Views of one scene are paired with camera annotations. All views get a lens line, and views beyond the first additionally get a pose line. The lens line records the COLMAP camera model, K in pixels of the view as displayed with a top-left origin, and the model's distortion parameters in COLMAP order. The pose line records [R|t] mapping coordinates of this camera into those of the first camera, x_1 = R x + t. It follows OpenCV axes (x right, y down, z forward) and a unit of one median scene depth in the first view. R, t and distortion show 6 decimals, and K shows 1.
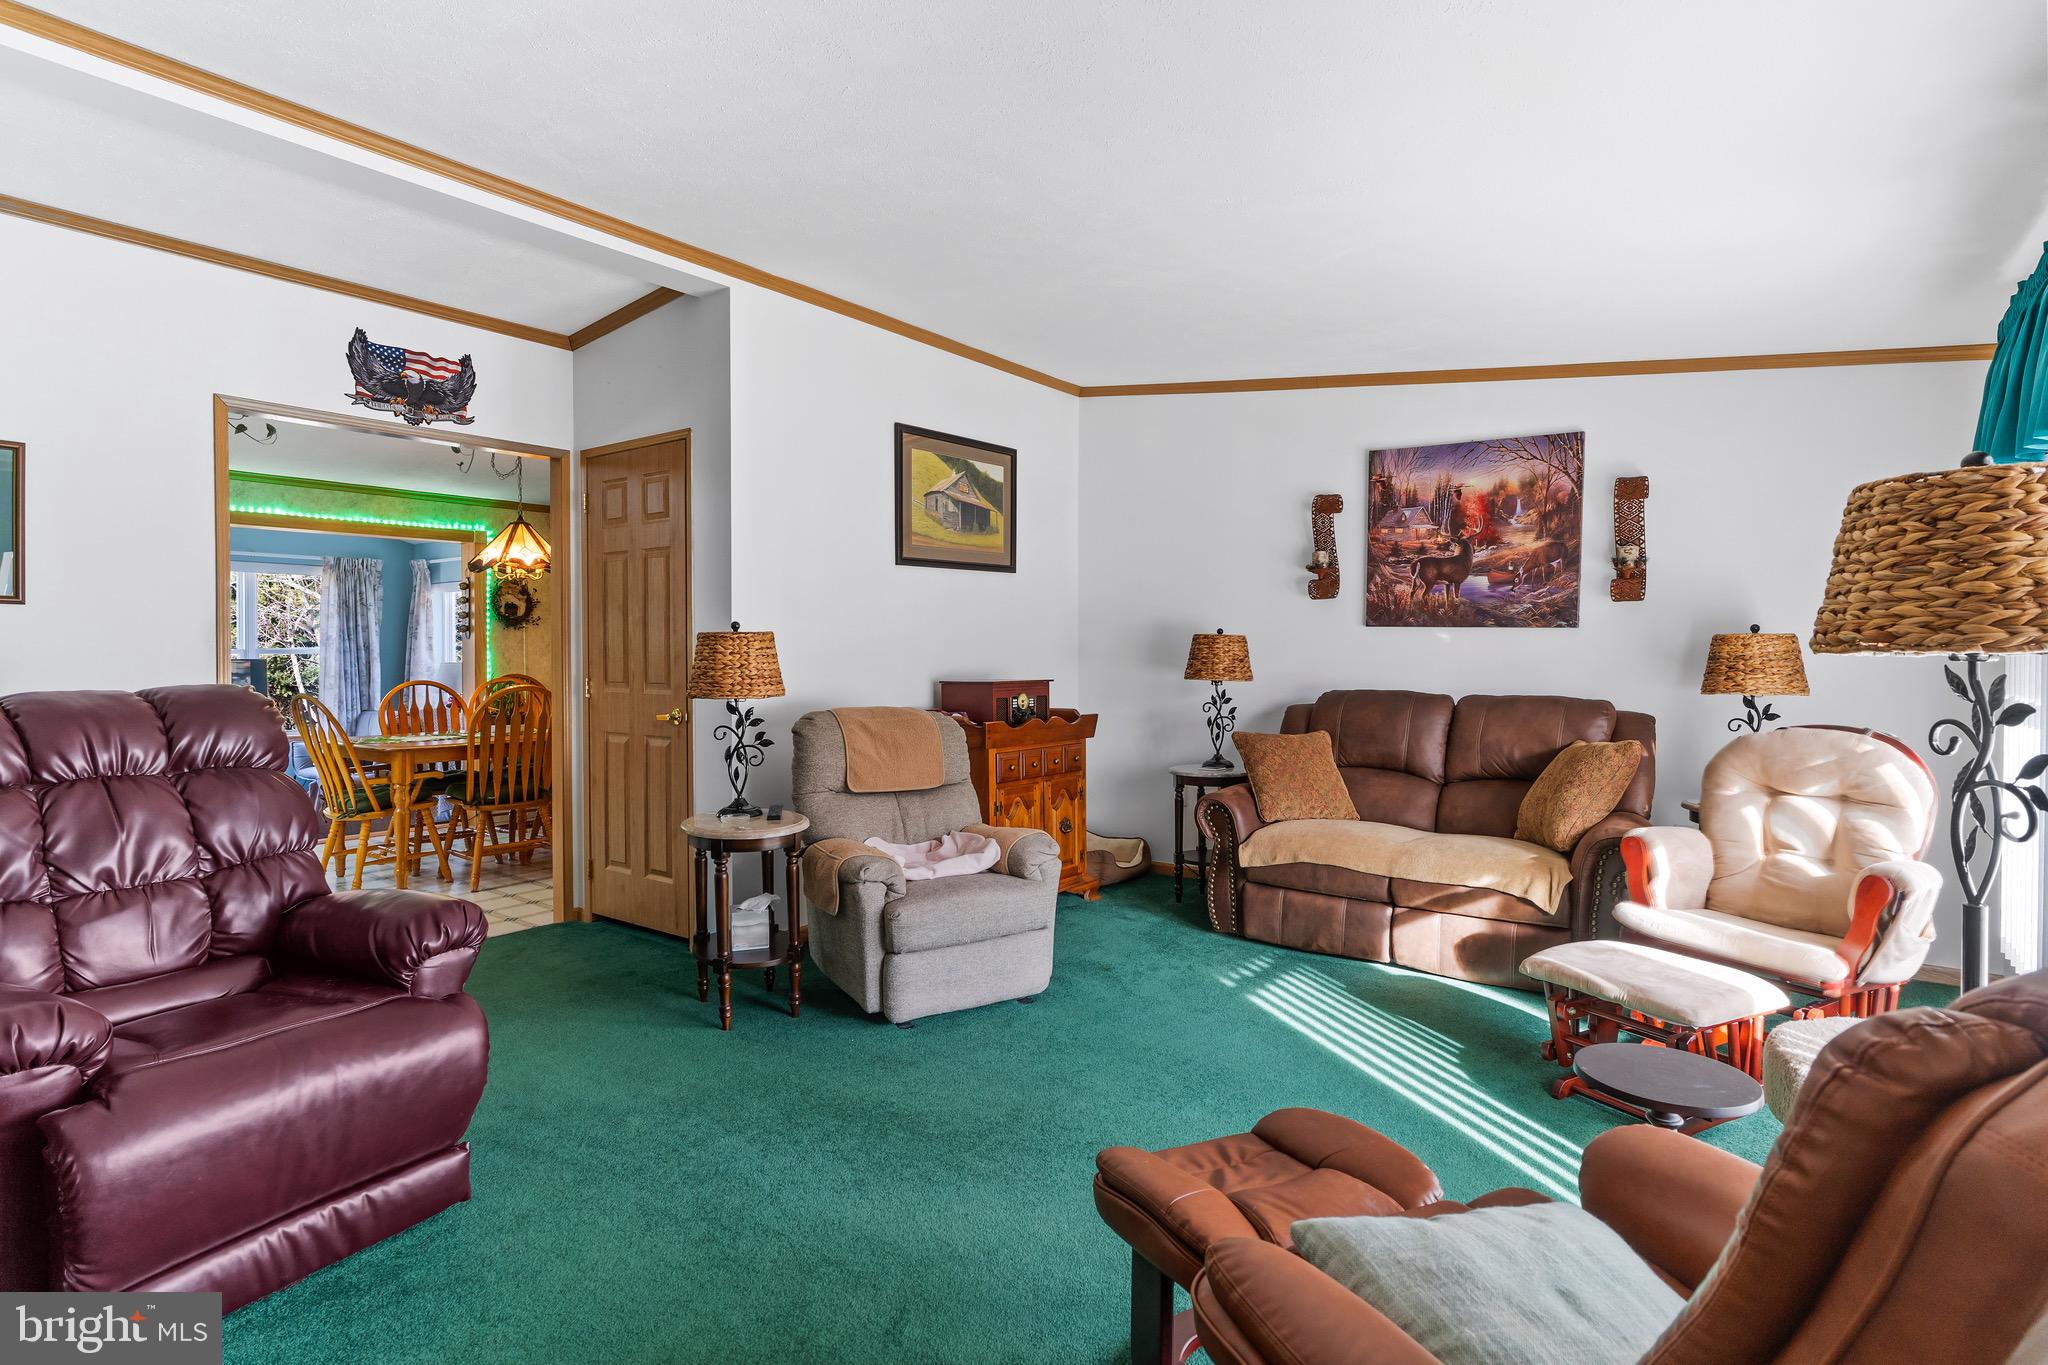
lens RADIAL K [[1045.0, 0, 1020.5], [0, 1045.0, 665.3], [0, 0, 1]] dist [0.000889, 0.001165]
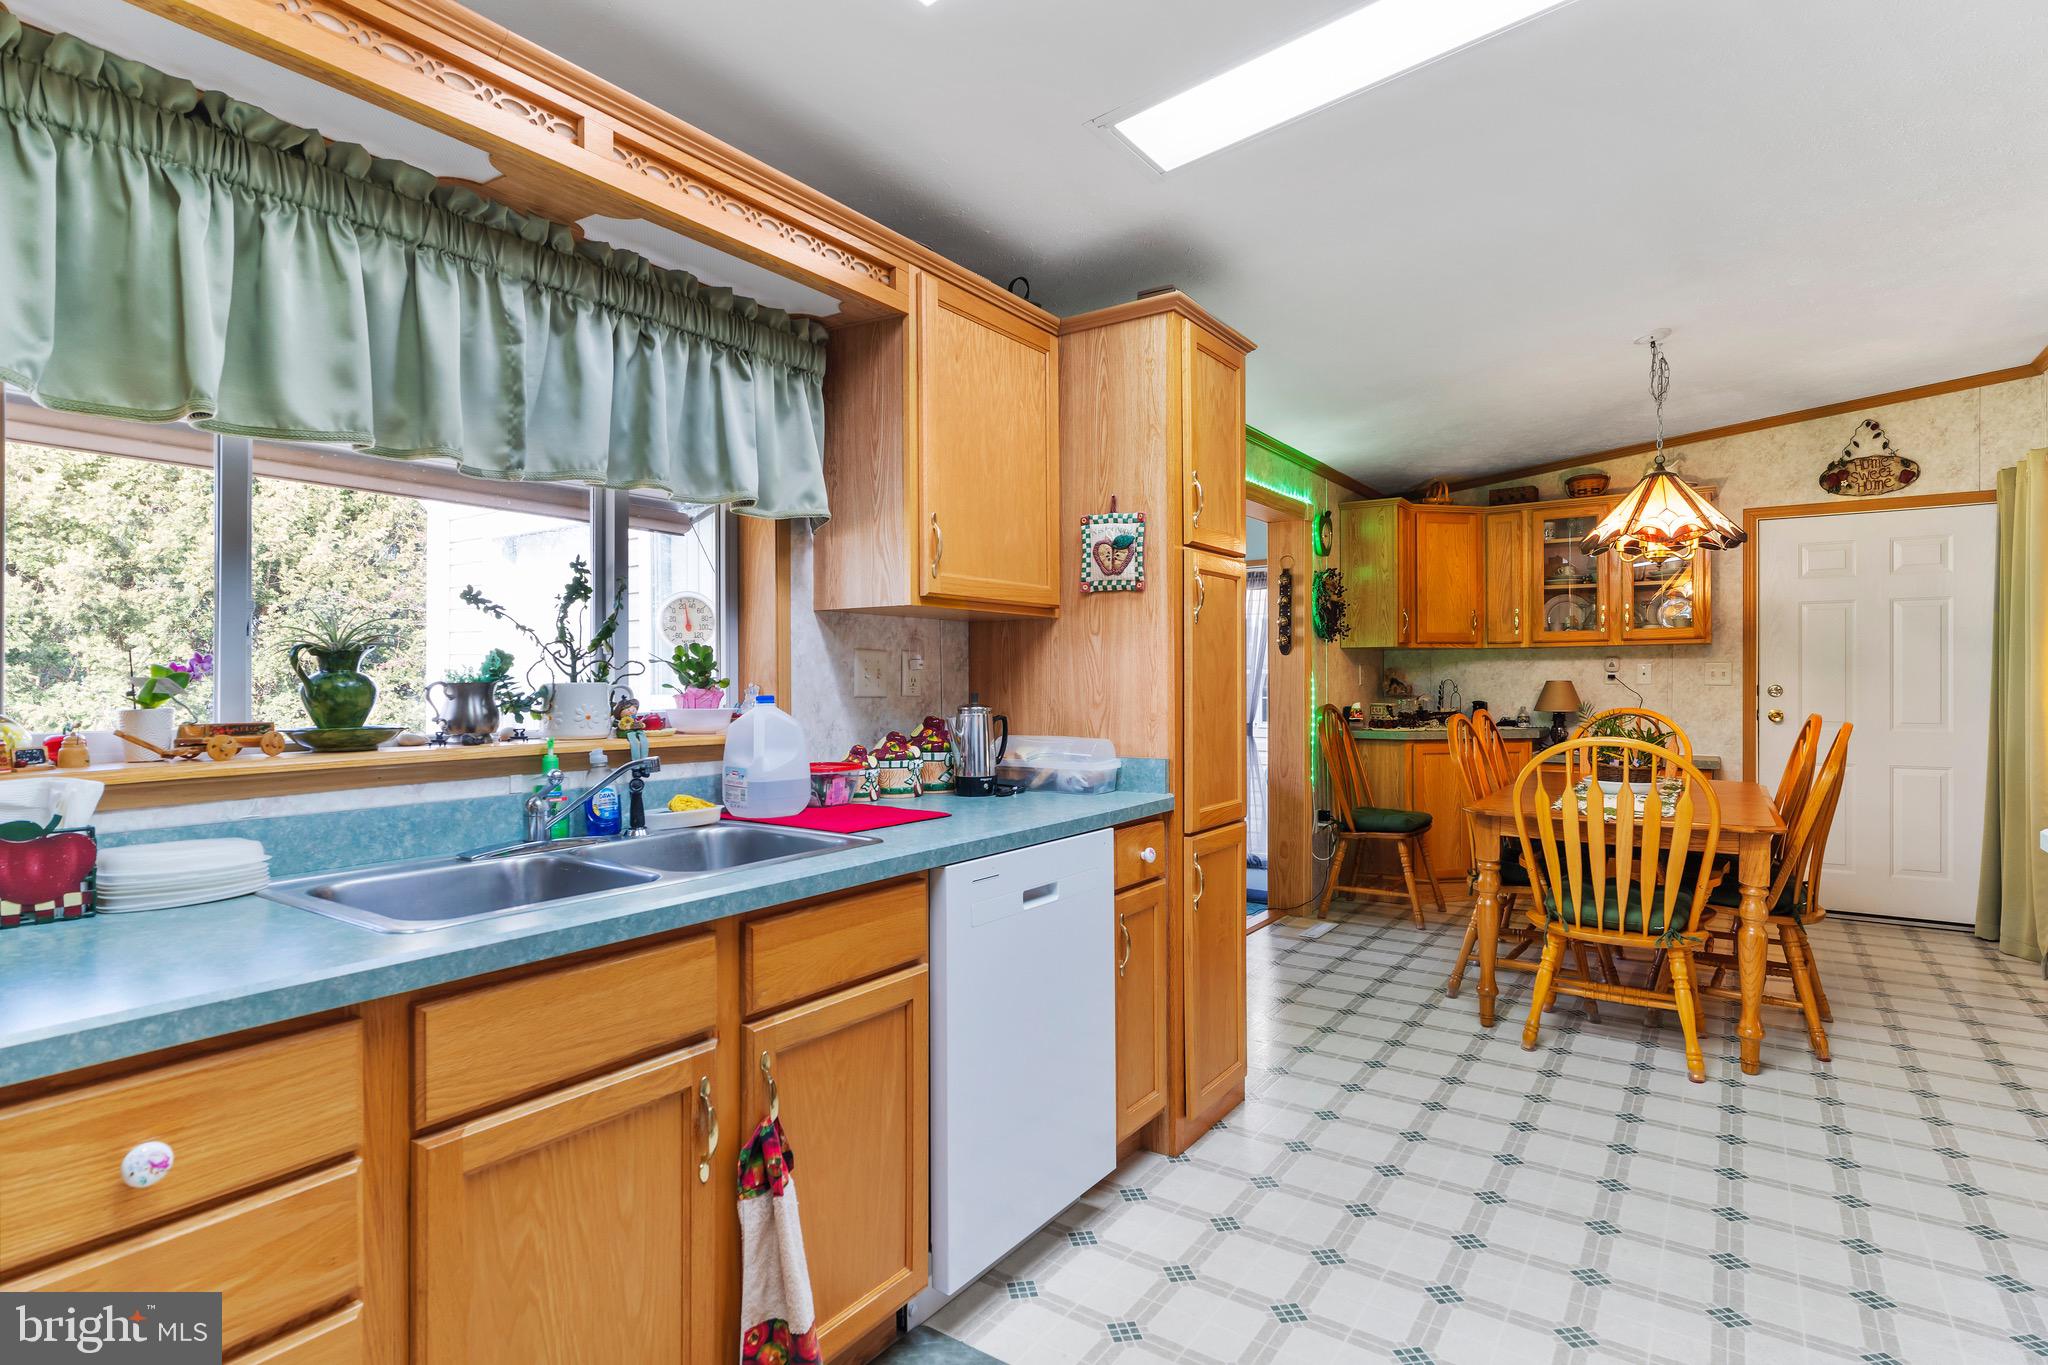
lens RADIAL K [[1048.4, 0, 1024.0], [0, 1048.4, 682.5], [0, 0, 1]] dist [0.003110, 0.001025]
pose [[0.999319, 0.000477, 0.036894, -0.723520], [0.000093, 0.999881, -0.015445, 0.004968], [-0.036897, 0.015438, 0.999200, 0.286691]]
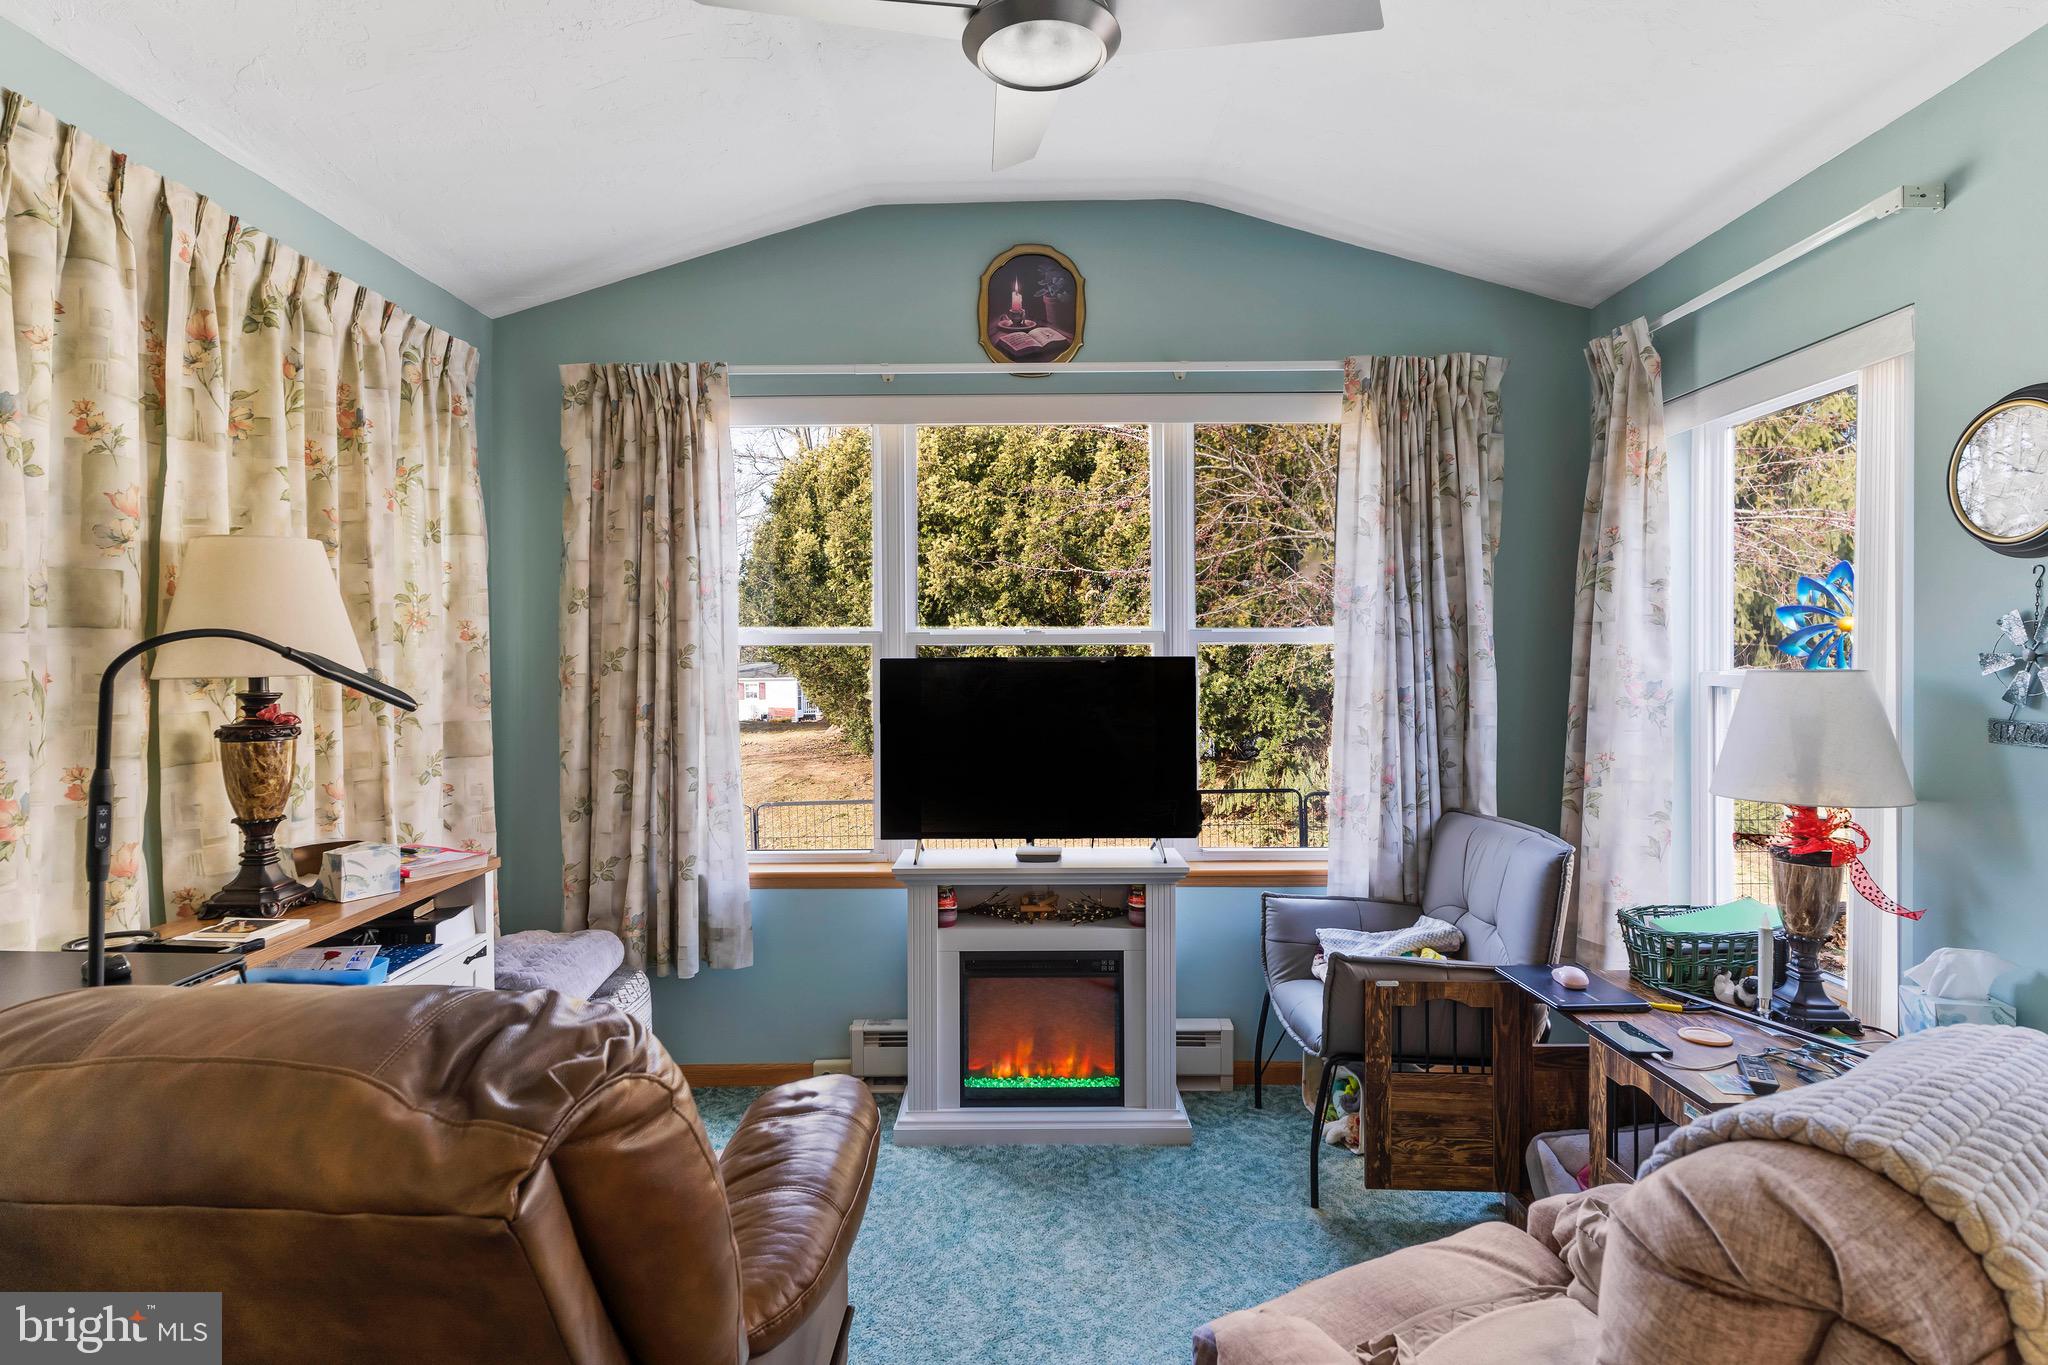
lens RADIAL K [[1045.0, 0, 1020.5], [0, 1045.0, 665.3], [0, 0, 1]] dist [0.000889, 0.001165]
pose [[0.589046, 0.004149, -0.808089, -0.543695], [-0.003511, 0.999991, 0.002575, -0.004420], [0.808092, 0.001320, 0.589055, 0.857012]]
